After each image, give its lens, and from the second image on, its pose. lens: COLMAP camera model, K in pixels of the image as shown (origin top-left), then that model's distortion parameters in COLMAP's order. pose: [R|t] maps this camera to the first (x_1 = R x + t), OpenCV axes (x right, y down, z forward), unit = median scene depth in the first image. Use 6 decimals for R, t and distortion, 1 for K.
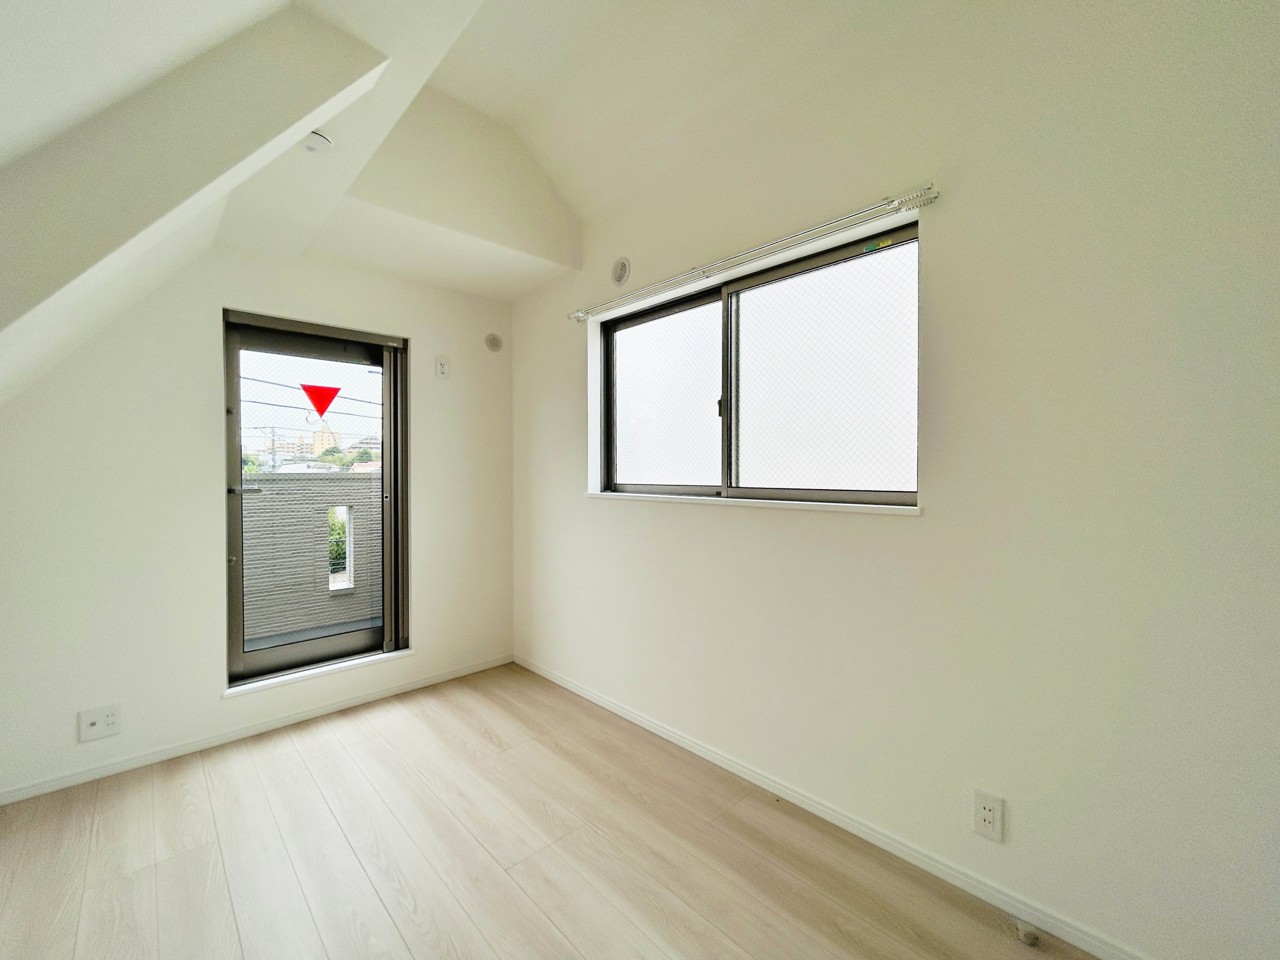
lens RADIAL K [[515.8, 0, 641.5], [0, 515.8, 478.4], [0, 0, 1]] dist [0.001054, 0.000428]
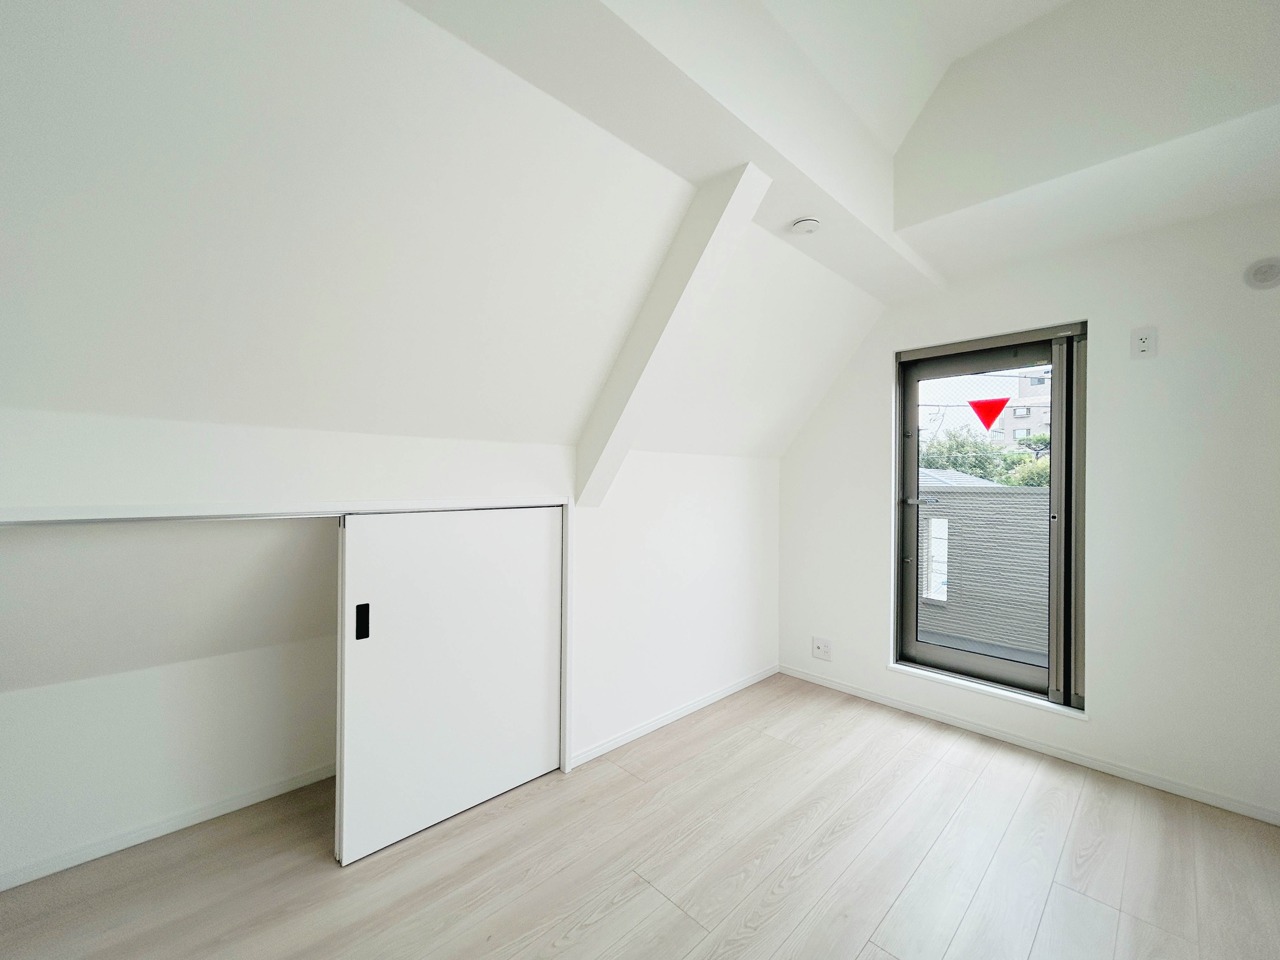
lens RADIAL K [[515.8, 0, 657.7], [0, 515.8, 482.5], [0, 0, 1]] dist [0.001054, 0.000428]
pose [[0.031598, -0.000630, -0.999500, 0.371795], [-0.027721, 0.999615, -0.001506, -0.001002], [0.999116, 0.027755, 0.031568, 0.368167]]
